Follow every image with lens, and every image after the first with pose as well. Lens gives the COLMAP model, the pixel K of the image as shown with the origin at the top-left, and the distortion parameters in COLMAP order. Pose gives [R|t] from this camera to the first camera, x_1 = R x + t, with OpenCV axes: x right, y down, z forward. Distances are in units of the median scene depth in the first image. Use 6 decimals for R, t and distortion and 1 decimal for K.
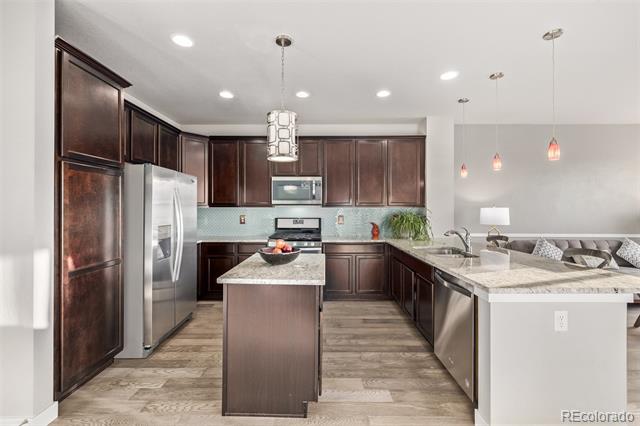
lens RADIAL K [[265.6, 0, 319.9], [0, 265.6, 206.8], [0, 0, 1]] dist [-0.001143, -0.000133]
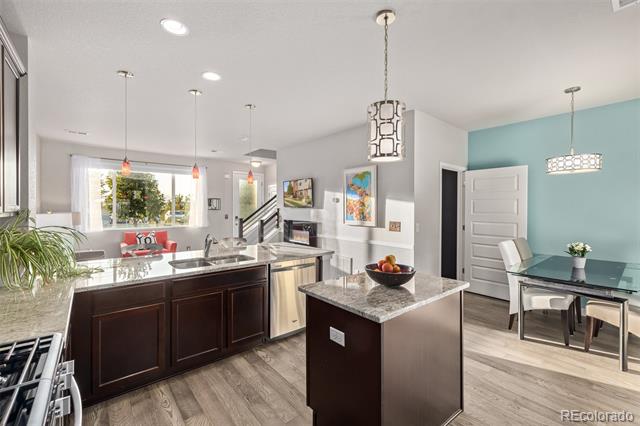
lens RADIAL K [[270.3, 0, 321.7], [0, 270.3, 210.0], [0, 0, 1]] dist [-0.013877, -0.000092]
pose [[-0.652218, -0.002701, 0.758027, -0.358064], [-0.006125, 0.999980, -0.001706, -0.007068], [-0.758007, -0.005755, -0.652221, 0.945335]]
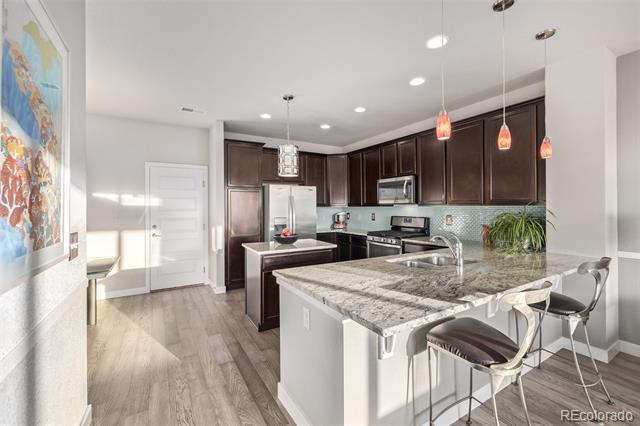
lens RADIAL K [[270.3, 0, 321.7], [0, 270.3, 210.0], [0, 0, 1]] dist [-0.013877, -0.000092]
pose [[0.527518, 0.004492, -0.849532, 0.721962], [0.011438, 0.999858, 0.012390, -0.001013], [0.849467, -0.016253, 0.527391, 0.197725]]
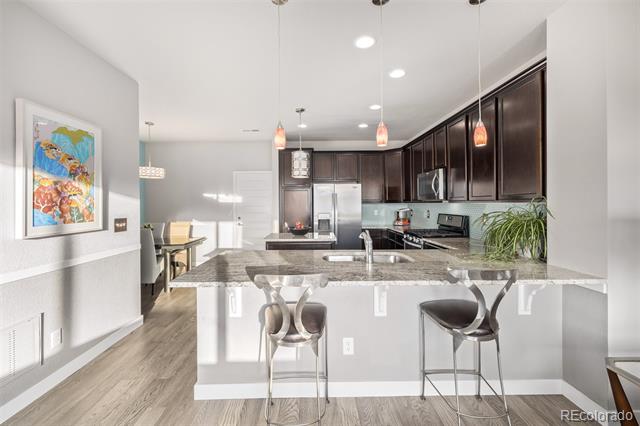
lens RADIAL K [[271.6, 0, 316.2], [0, 271.6, 207.5], [0, 0, 1]] dist [-0.016792, -0.000240]
pose [[0.028931, 0.013322, -0.999493, 0.954490], [0.009922, 0.999858, 0.013614, -0.000476], [0.999532, -0.010311, 0.028795, 0.597551]]
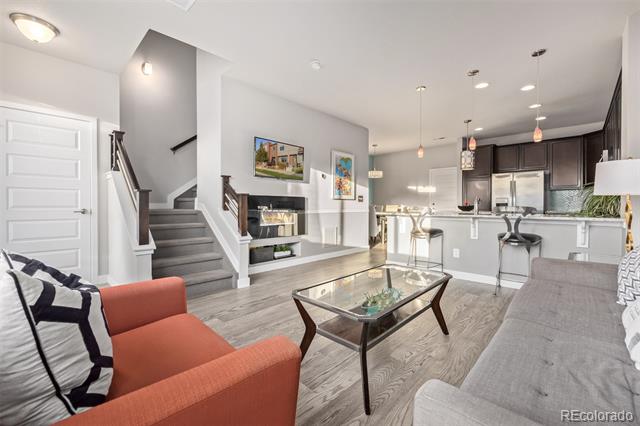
lens RADIAL K [[265.6, 0, 319.9], [0, 265.6, 206.8], [0, 0, 1]] dist [-0.001143, -0.000133]
pose [[-0.677235, 0.006778, -0.735736, 1.493254], [0.002439, 0.999973, 0.006967, 0.086244], [0.735763, 0.002924, -0.677233, 0.950764]]
